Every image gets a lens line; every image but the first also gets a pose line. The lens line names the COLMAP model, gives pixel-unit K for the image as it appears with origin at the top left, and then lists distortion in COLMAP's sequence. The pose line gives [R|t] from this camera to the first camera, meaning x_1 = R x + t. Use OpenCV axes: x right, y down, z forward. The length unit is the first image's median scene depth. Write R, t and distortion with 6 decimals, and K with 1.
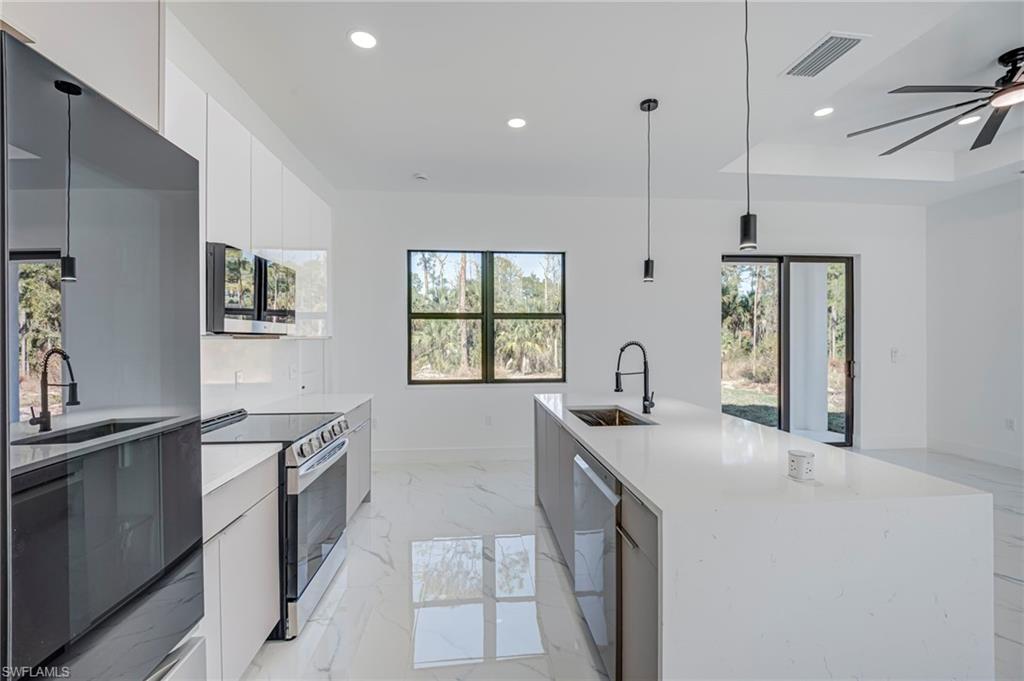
lens RADIAL K [[425.5, 0, 512.0], [0, 425.5, 340.5], [0, 0, 1]] dist [0.008648, -0.014942]
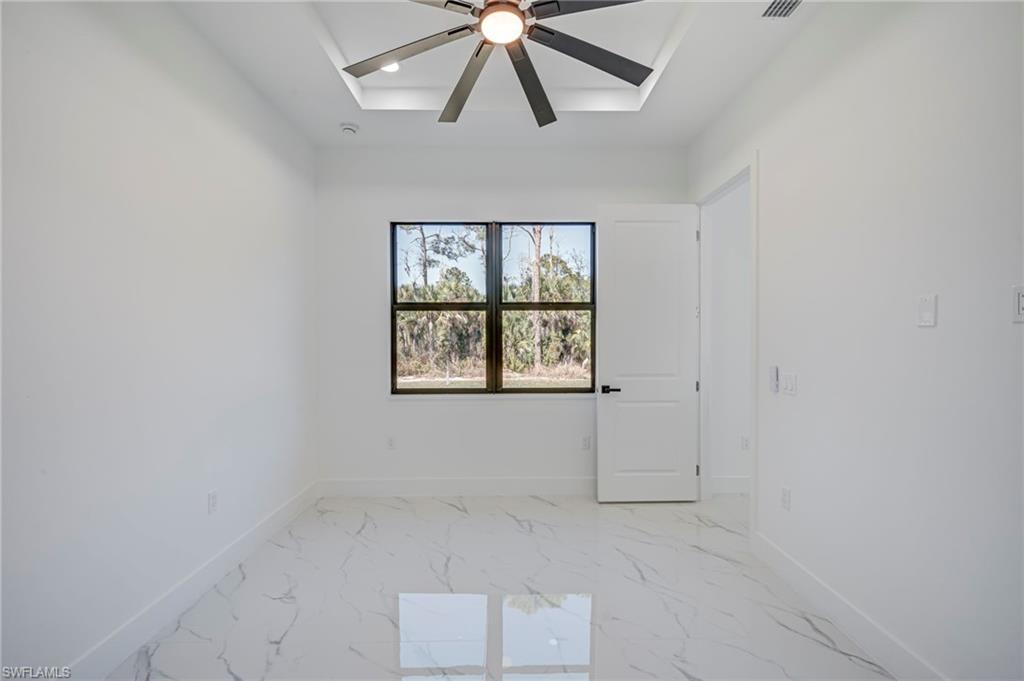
lens RADIAL K [[425.5, 0, 512.0], [0, 425.5, 340.5], [0, 0, 1]] dist [0.008648, -0.014942]
pose [[0.997115, -0.000695, -0.075908, 0.034794], [0.001310, 0.999967, 0.008045, -0.001759], [0.075900, -0.008121, 0.997082, 0.231962]]
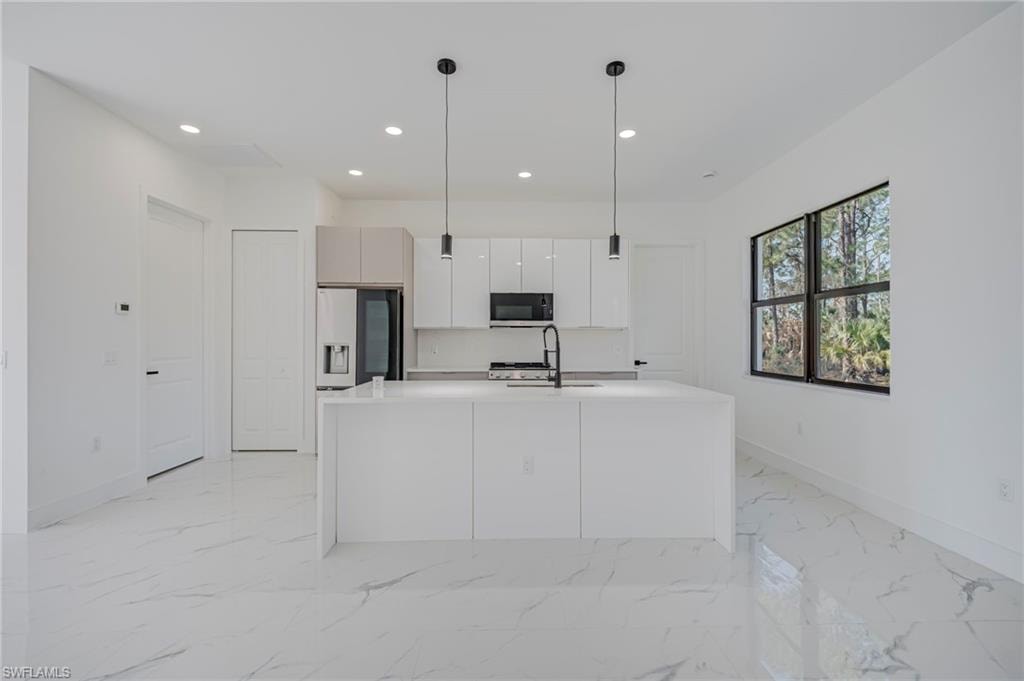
lens RADIAL K [[429.0, 0, 510.8], [0, 429.0, 338.7], [0, 0, 1]] dist [0.010697, -0.015077]
pose [[-0.067616, 0.000444, -0.997711, 0.766184], [-0.004298, 0.999990, 0.000737, 0.022212], [0.997702, 0.004338, -0.067613, 0.504287]]
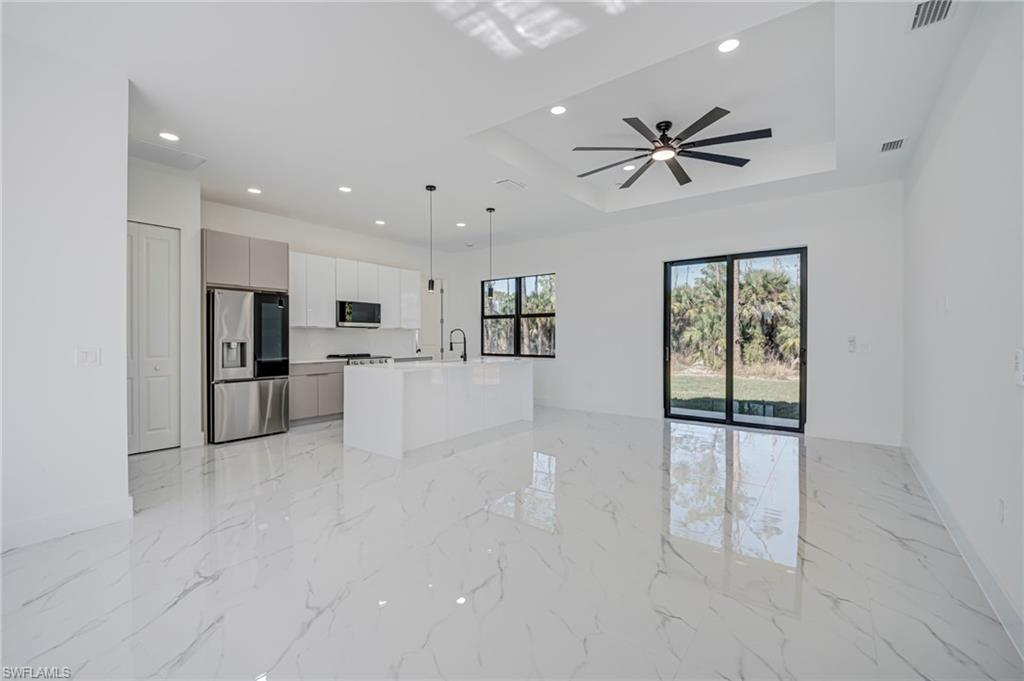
lens RADIAL K [[427.1, 0, 514.2], [0, 427.1, 339.9], [0, 0, 1]] dist [0.009461, -0.013513]
pose [[0.743267, 0.008022, -0.668946, 1.046333], [-0.004604, 0.999966, 0.006876, 0.023801], [0.668979, -0.002030, 0.743279, -0.244809]]
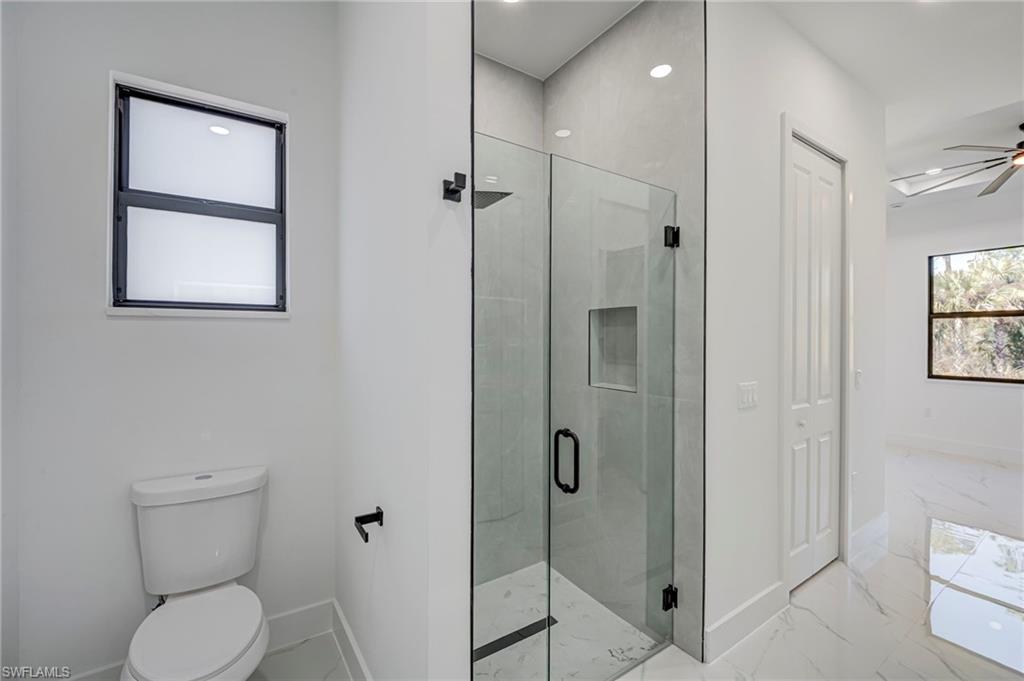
lens RADIAL K [[430.5, 0, 511.7], [0, 430.5, 338.8], [0, 0, 1]] dist [-0.009986, -0.000197]
pose [[0.479612, 0.005515, -0.877464, 0.202316], [-0.001893, 0.999984, 0.005250, -0.002756], [0.877479, -0.000857, 0.479615, -0.466161]]
